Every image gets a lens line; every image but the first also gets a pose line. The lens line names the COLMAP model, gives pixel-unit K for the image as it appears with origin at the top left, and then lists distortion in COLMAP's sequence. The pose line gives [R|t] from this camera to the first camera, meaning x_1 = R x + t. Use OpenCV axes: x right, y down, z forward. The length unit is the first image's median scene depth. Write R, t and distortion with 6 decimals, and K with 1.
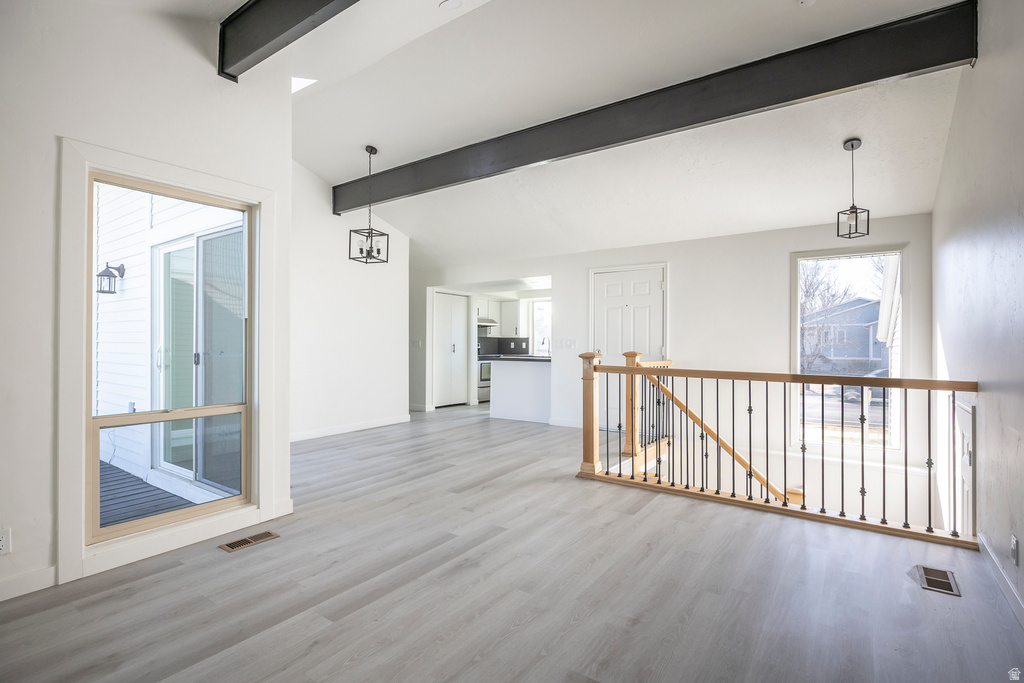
lens RADIAL K [[499.9, 0, 536.7], [0, 499.9, 343.6], [0, 0, 1]] dist [-0.018309, 0.001404]
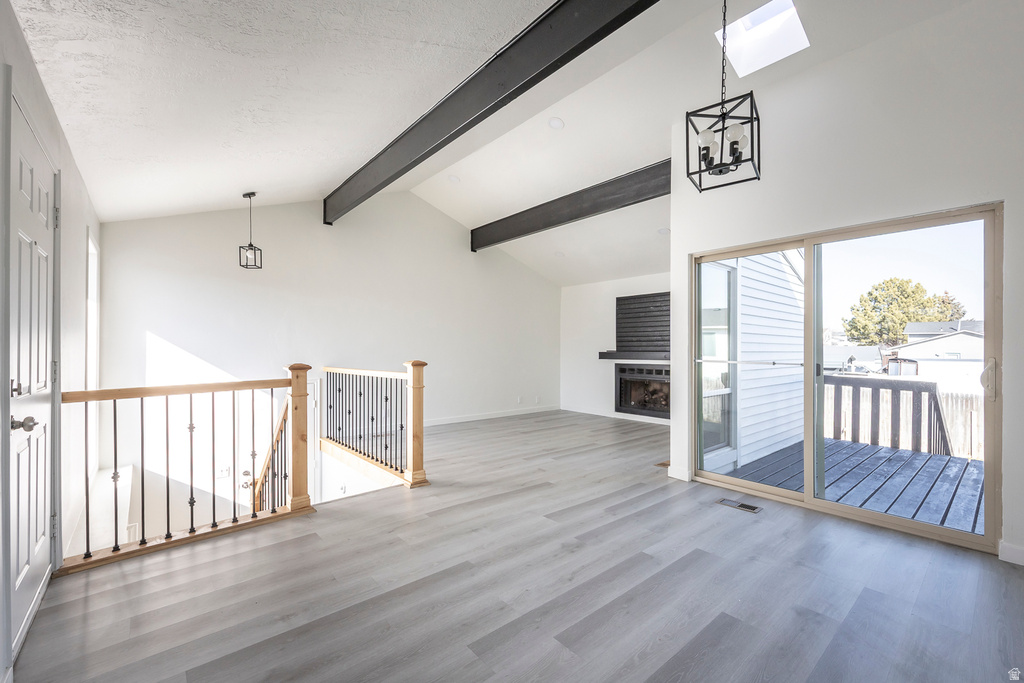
lens RADIAL K [[421.8, 0, 511.6], [0, 421.8, 344.7], [0, 0, 1]] dist [0.011817, 0.000337]
pose [[-0.959576, -0.002873, 0.281436, -0.213473], [-0.004171, 0.999983, -0.004012, -0.008683], [-0.281420, -0.005024, -0.959572, 1.187179]]
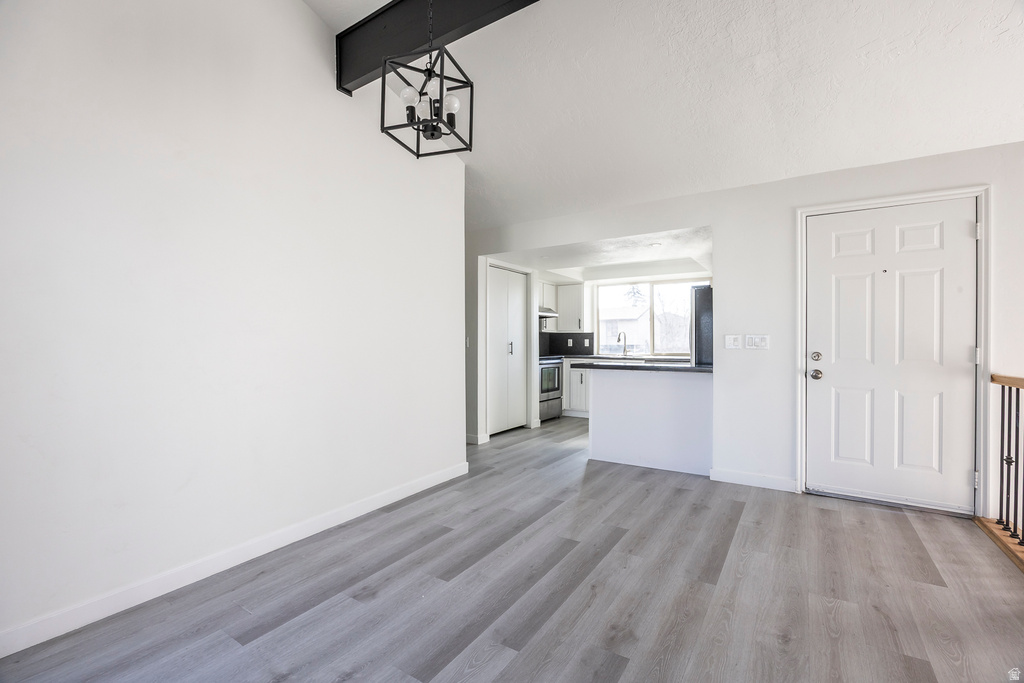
lens RADIAL K [[450.1, 0, 519.5], [0, 450.1, 342.7], [0, 0, 1]] dist [-0.016650, -0.000099]
pose [[0.999985, -0.003904, 0.003877, -0.218828], [0.003875, 0.999963, 0.007659, -0.004162], [-0.003907, -0.007643, 0.999963, 0.523928]]
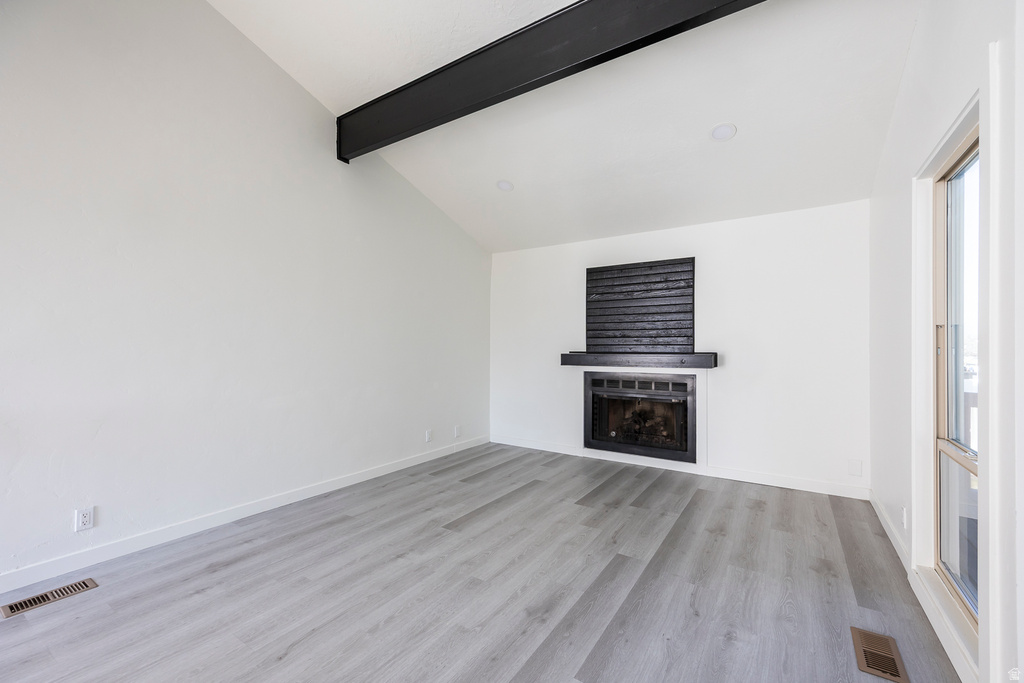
lens RADIAL K [[421.8, 0, 521.7], [0, 421.8, 340.1], [0, 0, 1]] dist [0.011817, 0.000337]
pose [[-0.999983, -0.002990, -0.005007, -0.042640], [-0.002911, 0.999873, -0.015699, -0.006333], [0.005053, -0.015685, -0.999864, 0.719667]]
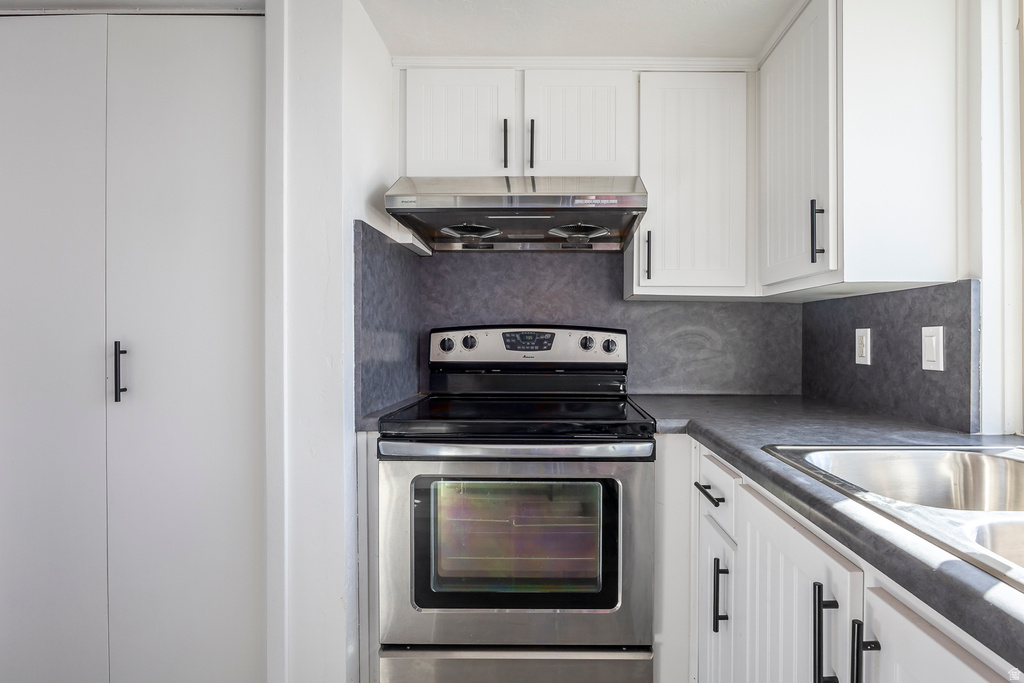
lens RADIAL K [[540.1, 0, 519.0], [0, 540.1, 341.9], [0, 0, 1]] dist [-0.003055, -0.000295]
pose [[0.532186, 0.001247, -0.846626, 0.053001], [0.005425, 0.999973, 0.004882, 0.000720], [0.846610, -0.007191, 0.532165, 1.416047]]
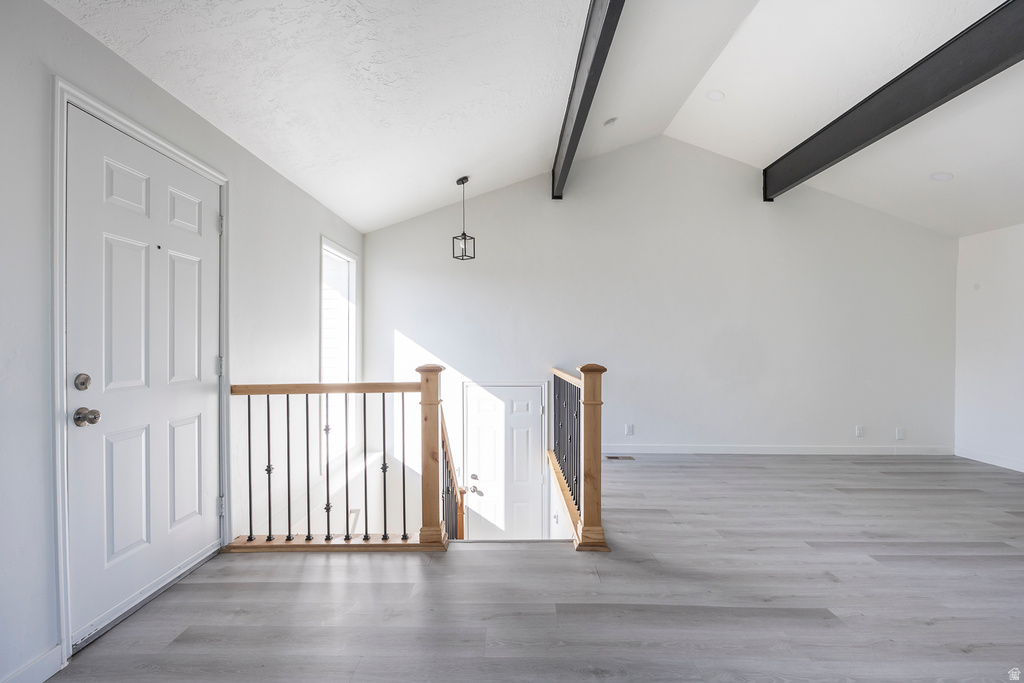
lens RADIAL K [[469.3, 0, 513.8], [0, 469.3, 353.6], [0, 0, 1]] dist [-0.008417, -0.000966]
pose [[-0.547445, -0.018224, 0.836643, -0.247760], [-0.002920, 0.999798, 0.019866, -0.006430], [-0.836837, 0.008432, -0.547388, 0.969742]]
